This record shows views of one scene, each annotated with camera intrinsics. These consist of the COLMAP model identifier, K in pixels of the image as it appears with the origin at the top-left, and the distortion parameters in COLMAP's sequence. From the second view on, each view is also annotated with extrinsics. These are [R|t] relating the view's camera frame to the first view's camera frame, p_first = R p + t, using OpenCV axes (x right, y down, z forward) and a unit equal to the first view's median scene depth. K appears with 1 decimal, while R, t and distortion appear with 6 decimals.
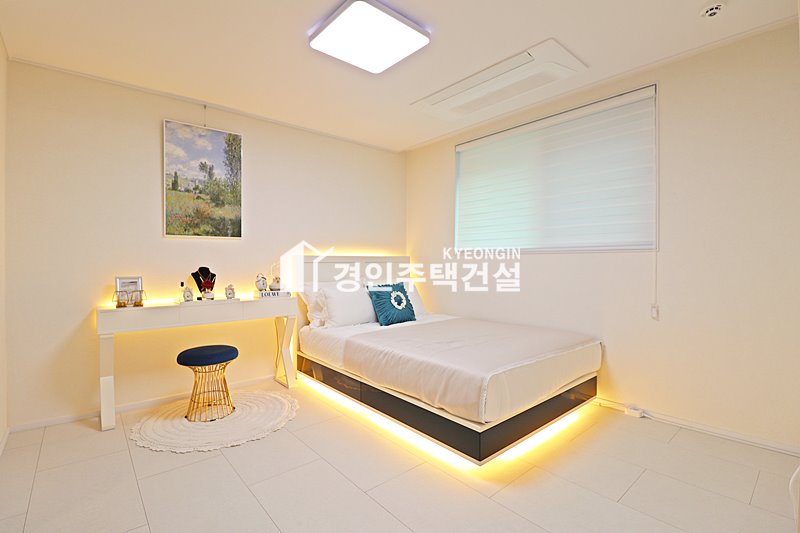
lens RADIAL K [[366.2, 0, 400.1], [0, 366.2, 266.2], [0, 0, 1]] dist [-0.012835, -0.006901]
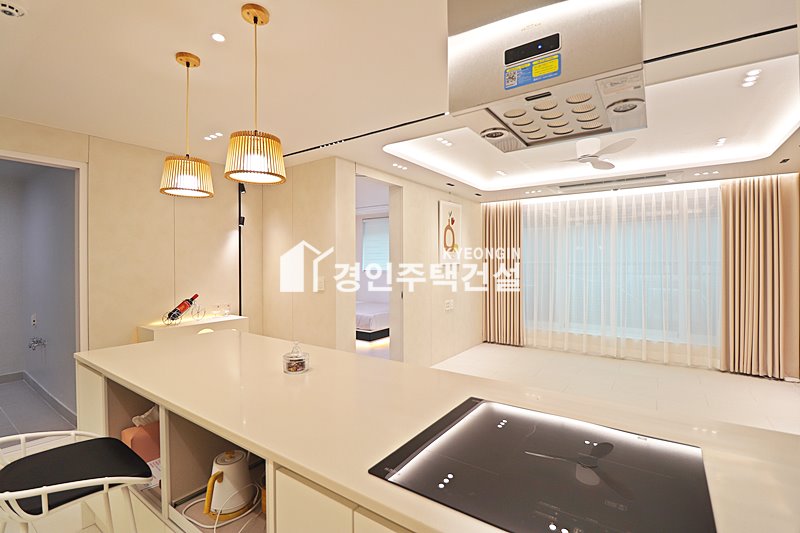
lens RADIAL K [[366.2, 0, 399.4], [0, 366.2, 266.9], [0, 0, 1]] dist [-0.012835, -0.006901]
pose [[0.970621, -0.008086, 0.240477, -0.299972], [0.007205, 0.999964, 0.004541, -0.144743], [-0.240505, -0.002675, 0.970644, -2.168900]]
